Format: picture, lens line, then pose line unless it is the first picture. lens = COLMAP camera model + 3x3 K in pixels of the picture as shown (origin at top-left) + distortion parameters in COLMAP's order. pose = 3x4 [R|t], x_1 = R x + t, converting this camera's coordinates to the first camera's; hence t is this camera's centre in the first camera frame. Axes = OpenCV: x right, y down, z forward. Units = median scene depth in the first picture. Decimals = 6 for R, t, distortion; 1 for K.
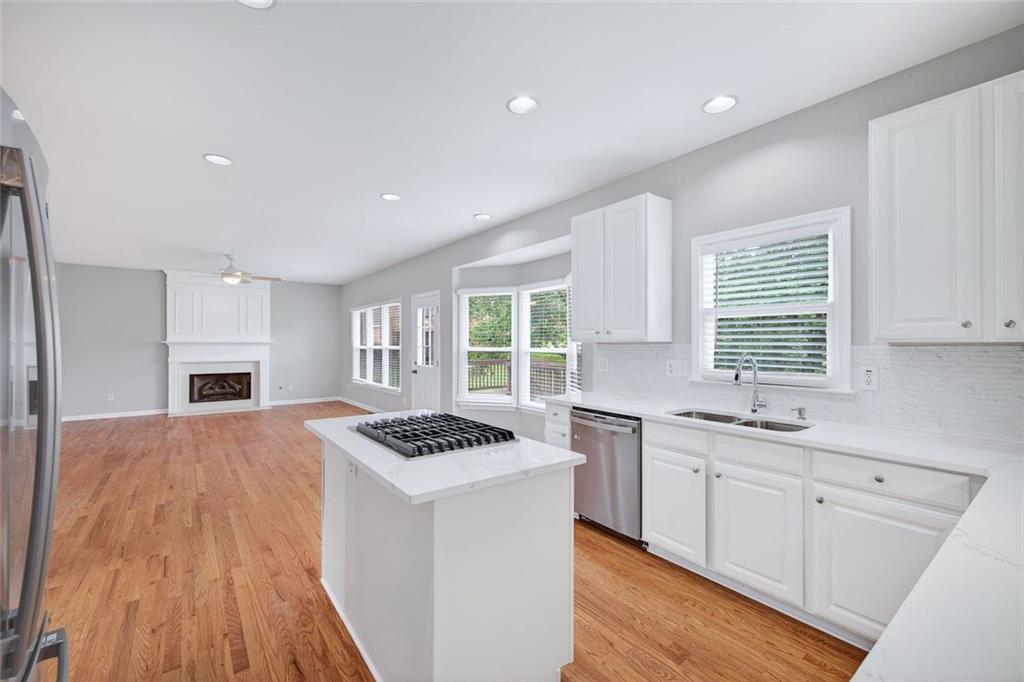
lens RADIAL K [[426.0, 0, 504.4], [0, 426.0, 343.1], [0, 0, 1]] dist [0.001642, 0.000114]
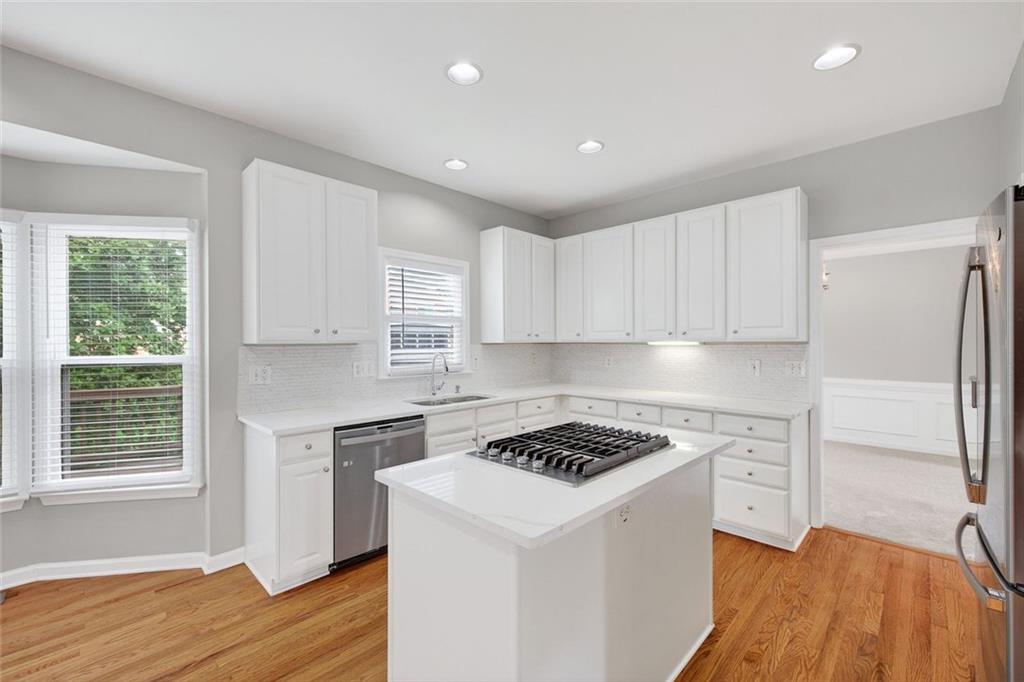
lens RADIAL K [[426.0, 0, 504.4], [0, 426.0, 343.1], [0, 0, 1]] dist [0.001642, 0.000114]
pose [[-0.165325, -0.001633, 0.986238, -0.686442], [0.005291, 0.999983, 0.002542, -0.003546], [-0.986225, 0.005638, -0.165314, 0.880378]]
